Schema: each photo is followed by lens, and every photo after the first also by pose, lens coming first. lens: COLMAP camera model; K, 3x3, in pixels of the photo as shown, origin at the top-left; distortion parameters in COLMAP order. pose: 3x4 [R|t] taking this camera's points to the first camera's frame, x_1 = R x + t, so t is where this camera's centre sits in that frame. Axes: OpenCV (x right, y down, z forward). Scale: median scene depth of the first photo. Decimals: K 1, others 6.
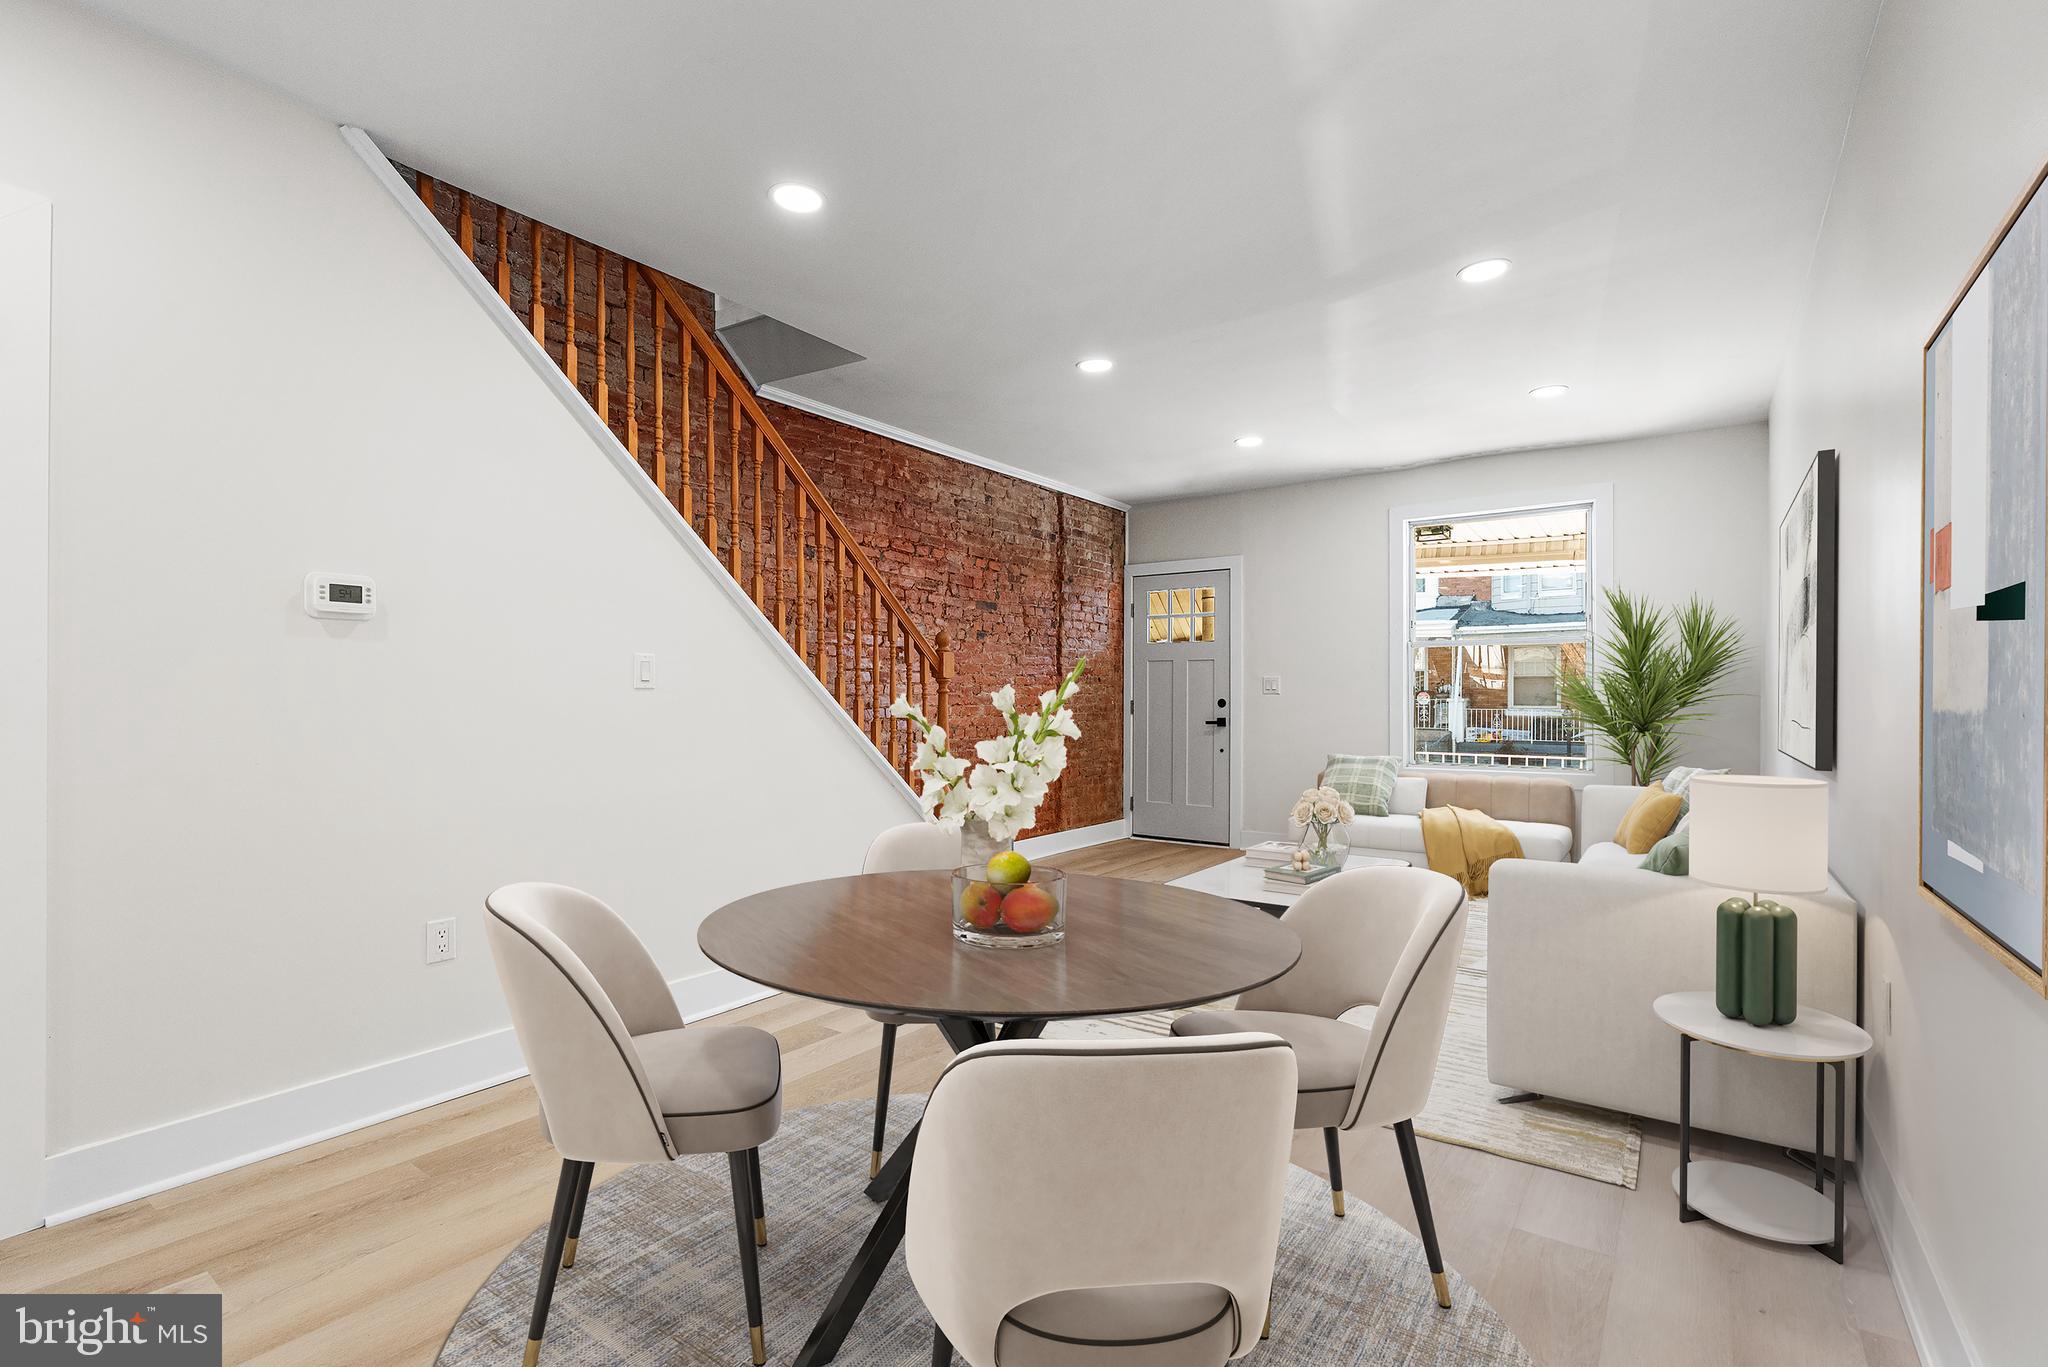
lens RADIAL K [[952.6, 0, 1031.8], [0, 952.6, 707.4], [0, 0, 1]] dist [-0.000275, 0.000482]
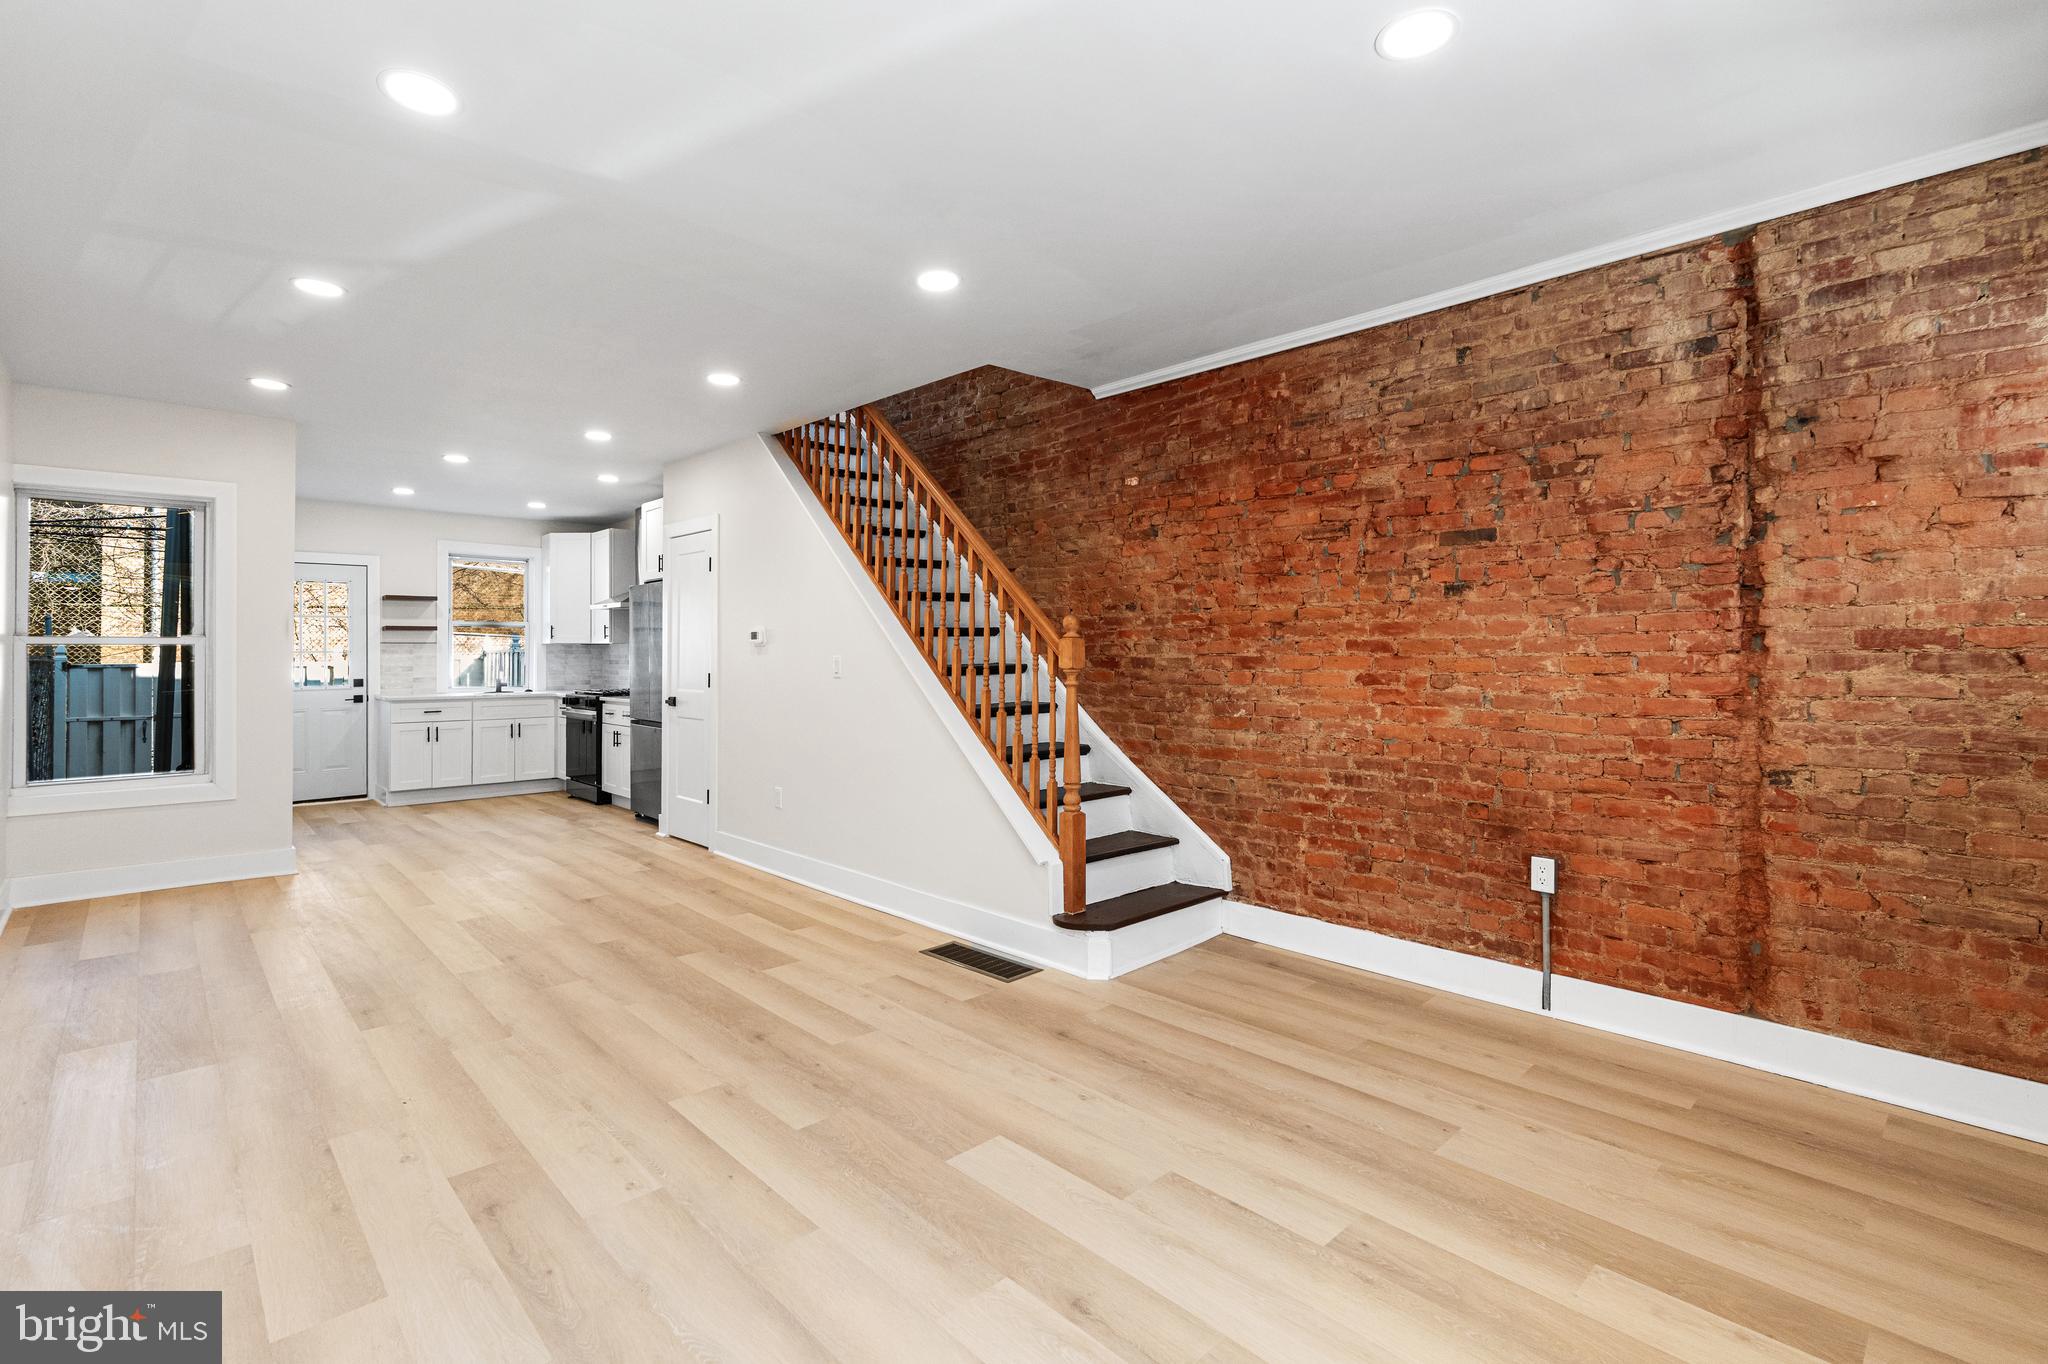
lens RADIAL K [[943.3, 0, 1018.2], [0, 943.3, 661.7], [0, 0, 1]] dist [-0.001287, 0.001664]
pose [[-0.203910, 0.011031, -0.978927, 0.566248], [-0.007651, 0.999888, 0.012861, -0.035346], [0.978960, 0.010112, -0.203803, 0.838348]]
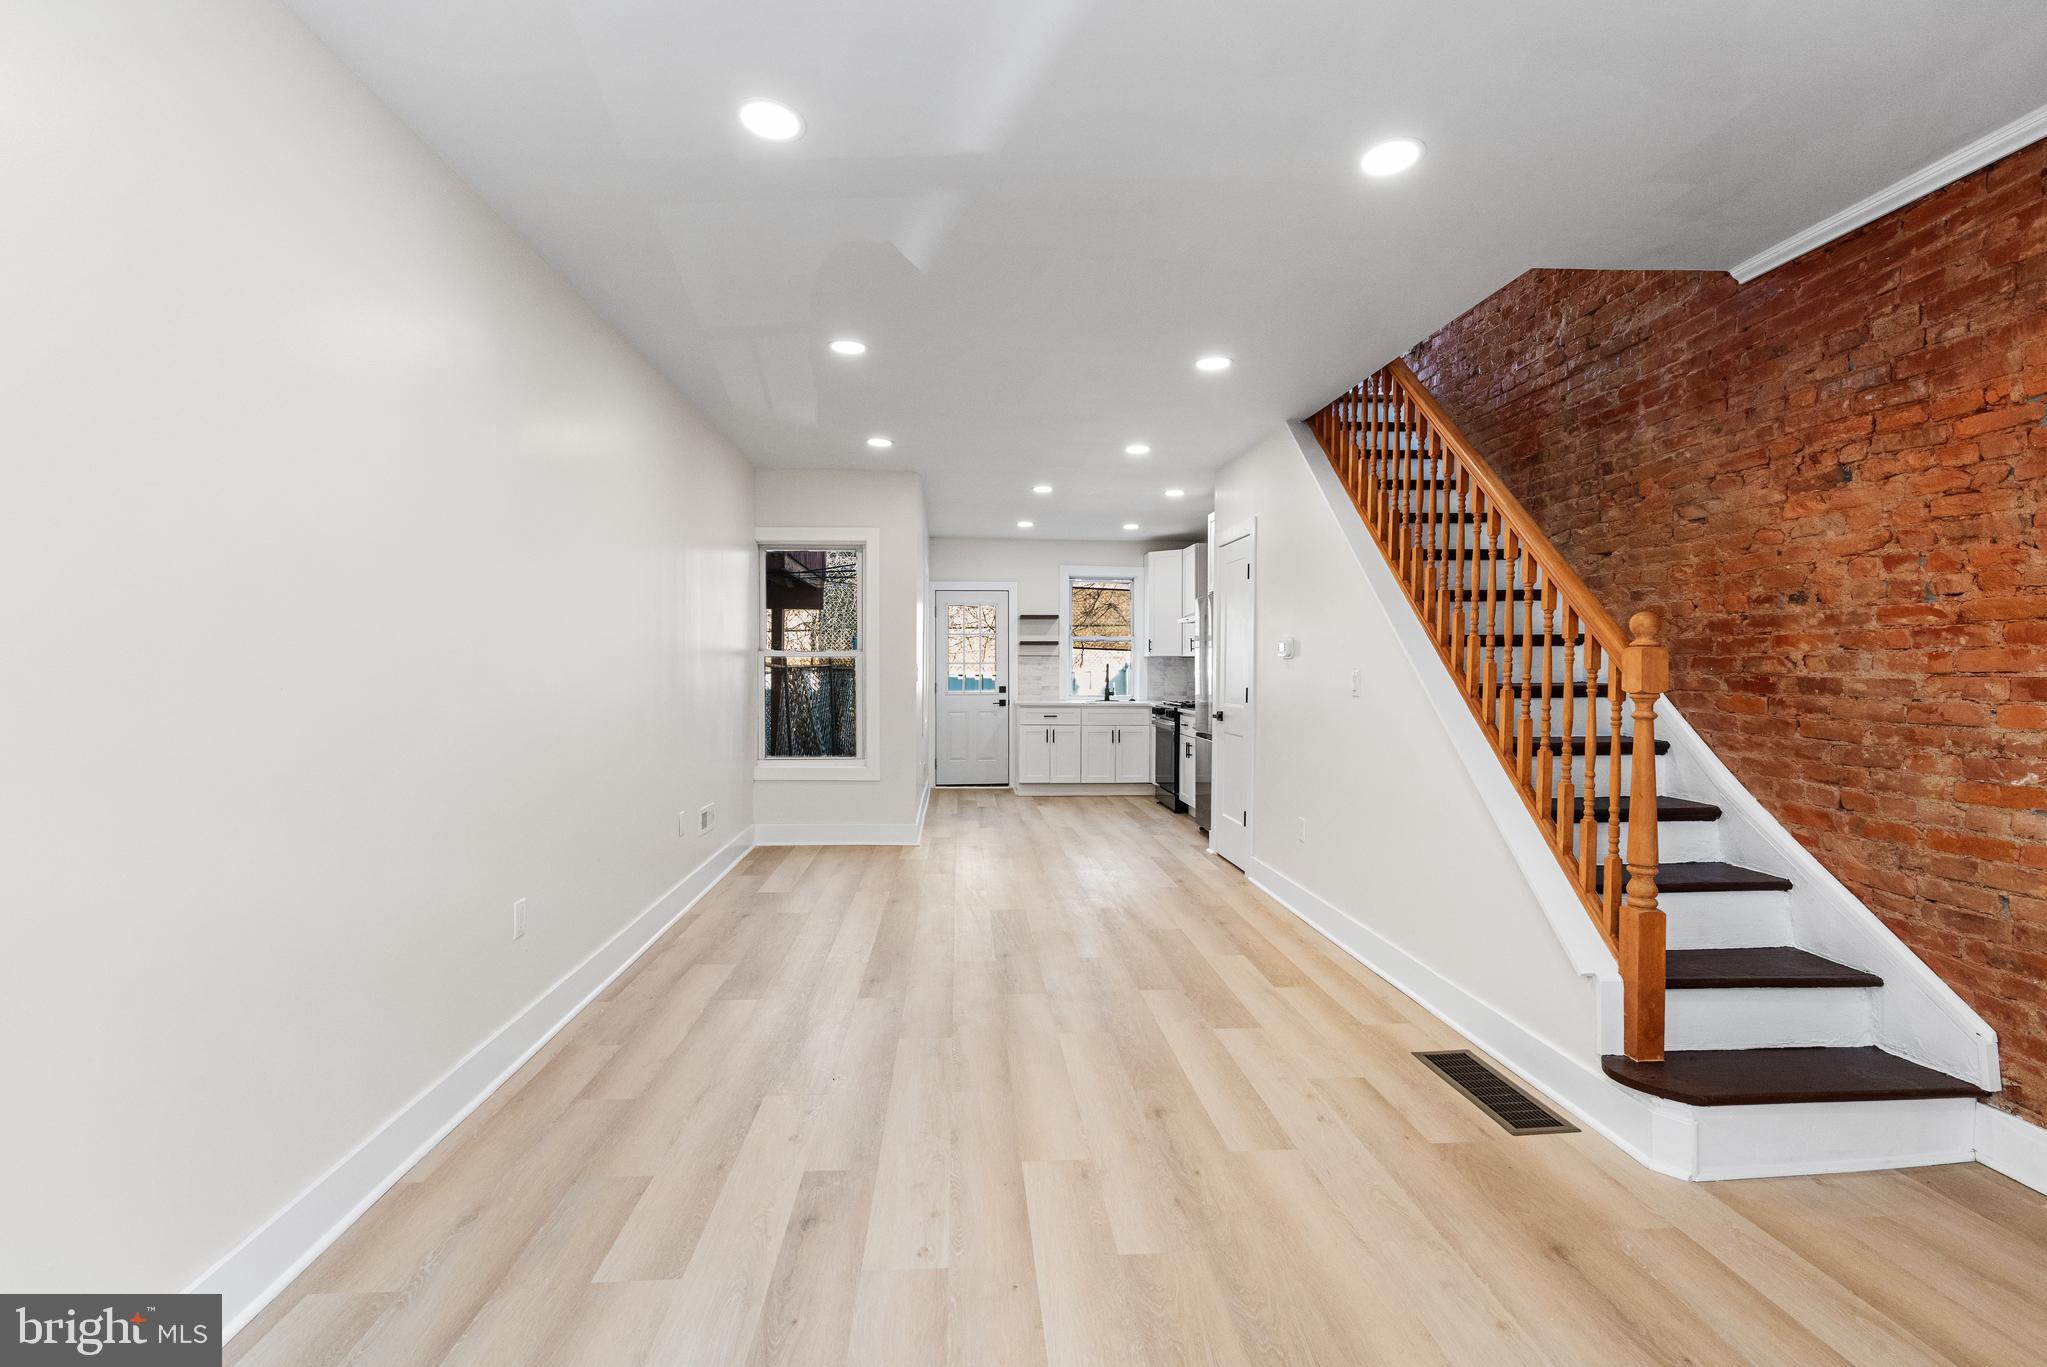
lens RADIAL K [[931.1, 0, 1023.5], [0, 931.1, 683.5], [0, 0, 1]] dist [-0.003663, 0.003339]
pose [[-0.774551, 0.010155, -0.632430, 0.411710], [-0.009889, 0.999554, 0.028162, -0.035893], [0.632434, 0.028067, -0.774105, 0.891712]]
